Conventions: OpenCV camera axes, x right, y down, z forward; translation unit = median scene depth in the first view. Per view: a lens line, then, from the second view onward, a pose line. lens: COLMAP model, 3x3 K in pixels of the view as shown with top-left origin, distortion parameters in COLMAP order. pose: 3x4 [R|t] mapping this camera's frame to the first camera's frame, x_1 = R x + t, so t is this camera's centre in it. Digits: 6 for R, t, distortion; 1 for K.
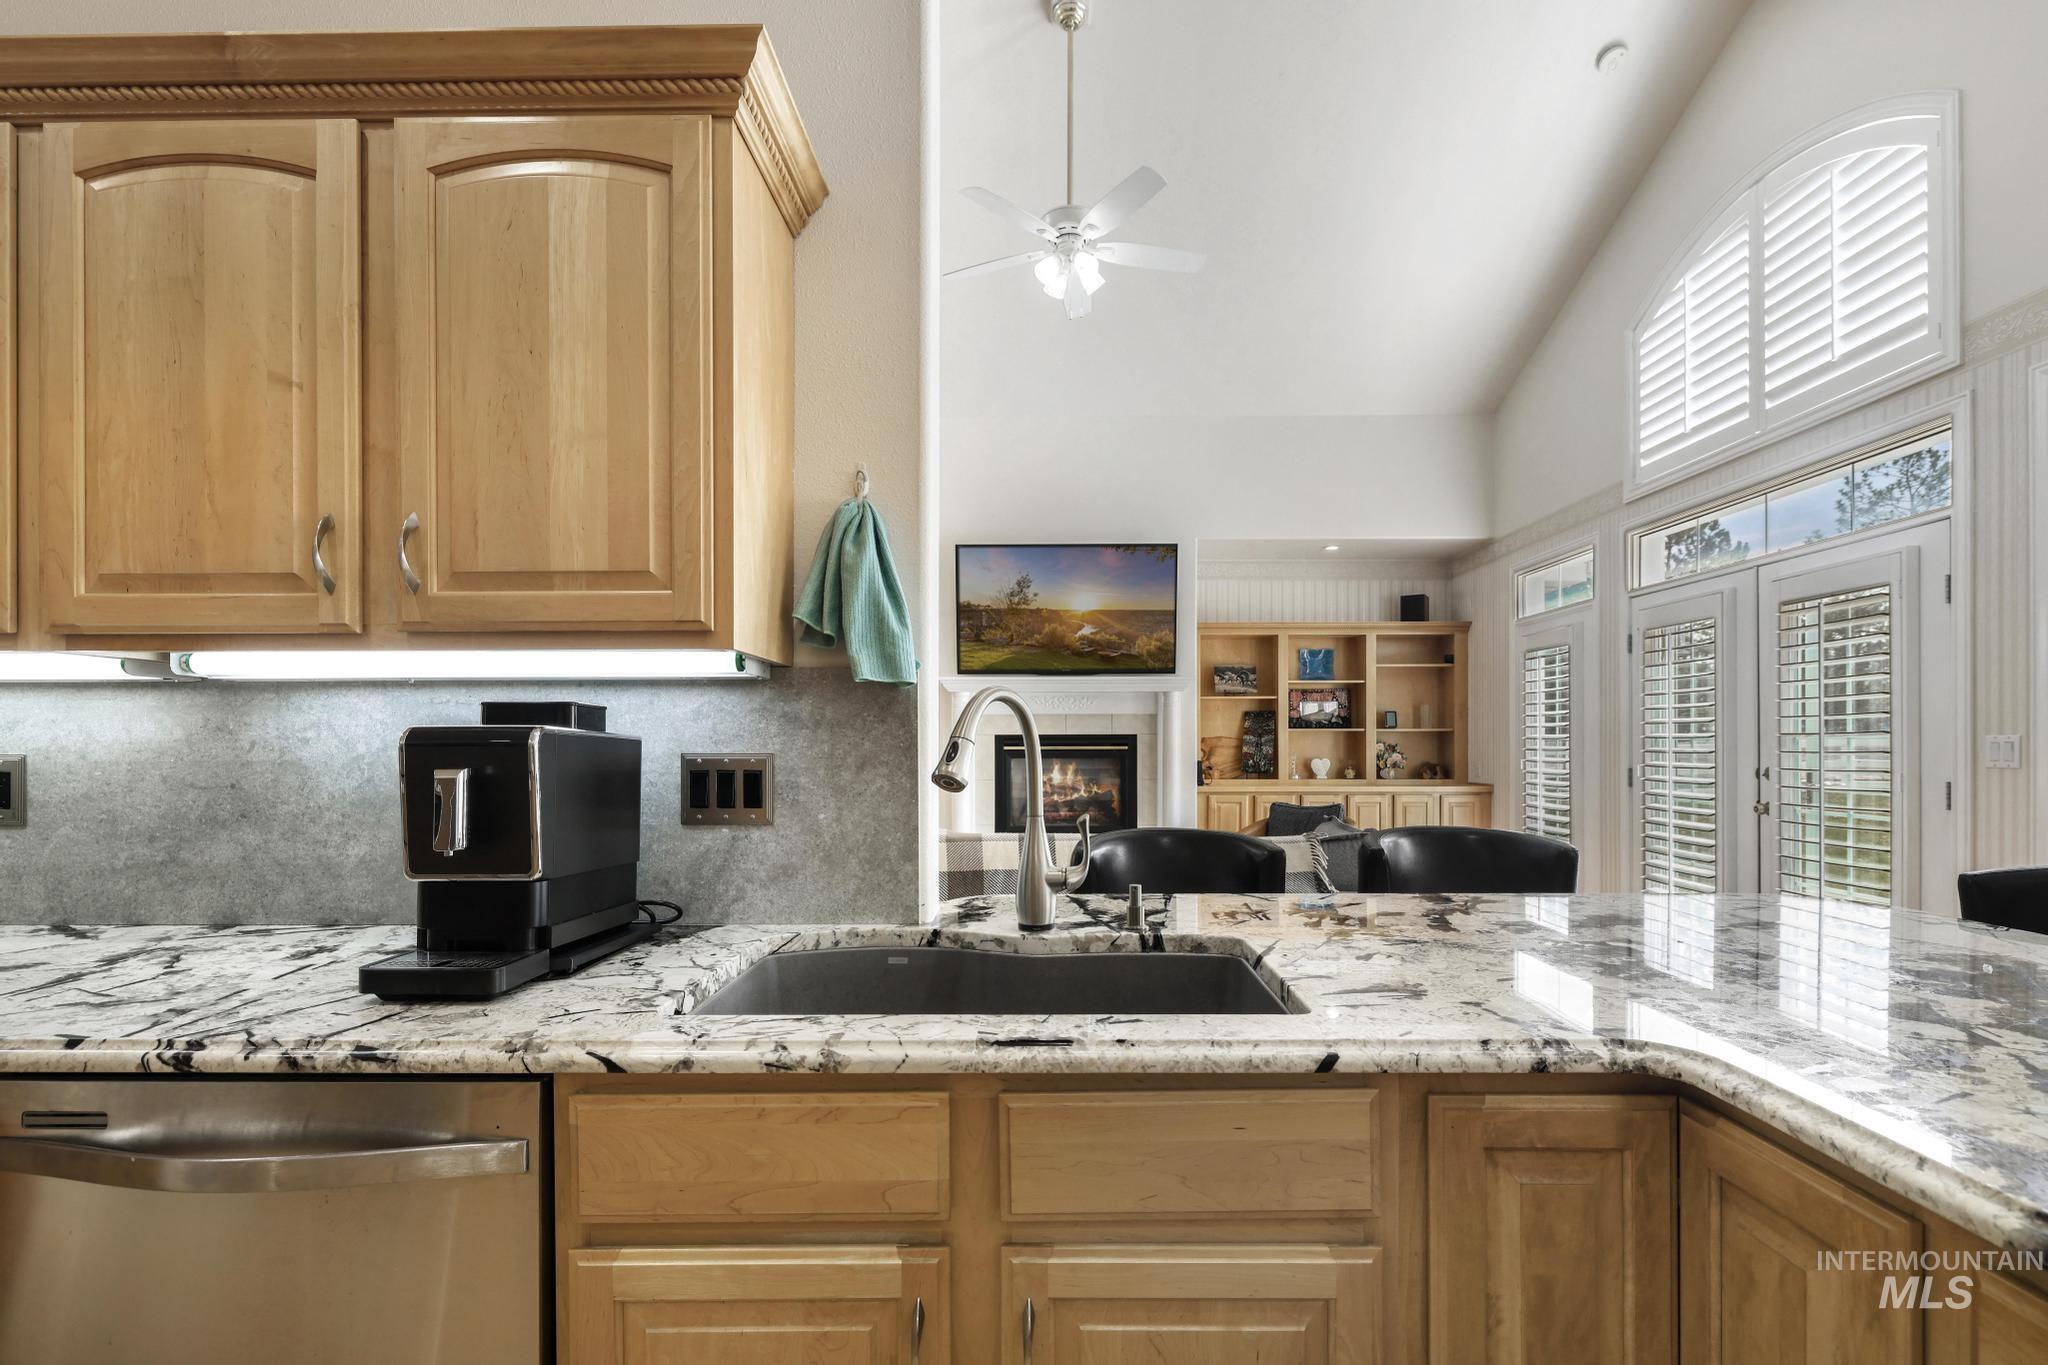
lens RADIAL K [[912.4, 0, 1066.8], [0, 912.4, 743.9], [0, 0, 1]] dist [-0.002153, 0.000939]
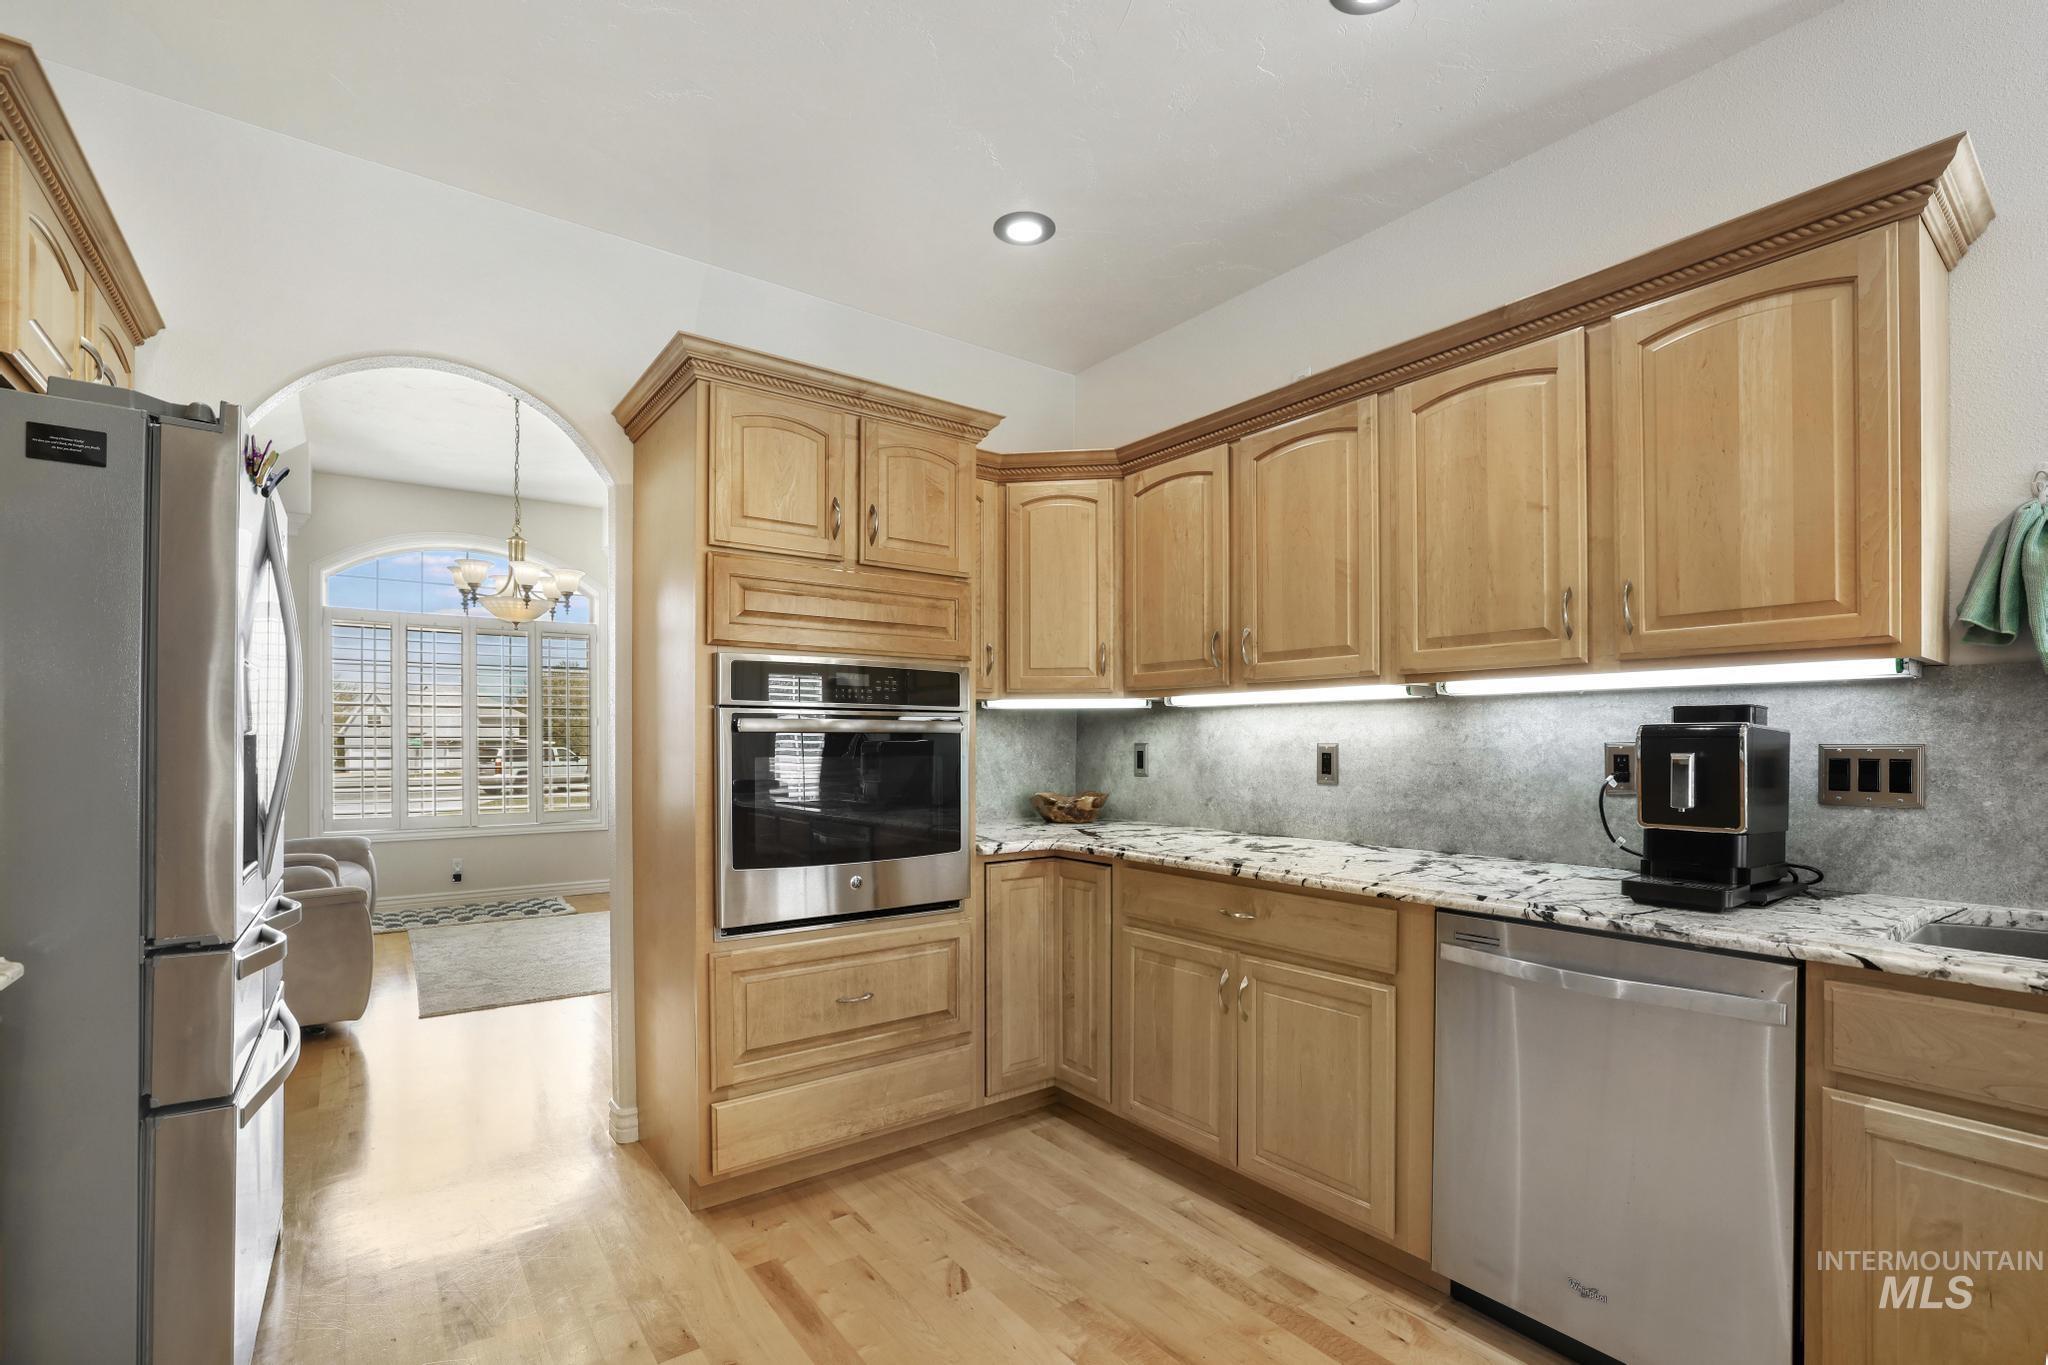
lens RADIAL K [[912.4, 0, 1079.3], [0, 912.4, 735.2], [0, 0, 1]] dist [-0.002153, 0.000939]
pose [[0.617158, -0.003048, -0.786833, -0.103410], [0.000433, 0.999994, -0.003534, 0.003226], [0.786839, 0.001841, 0.617156, -0.587399]]
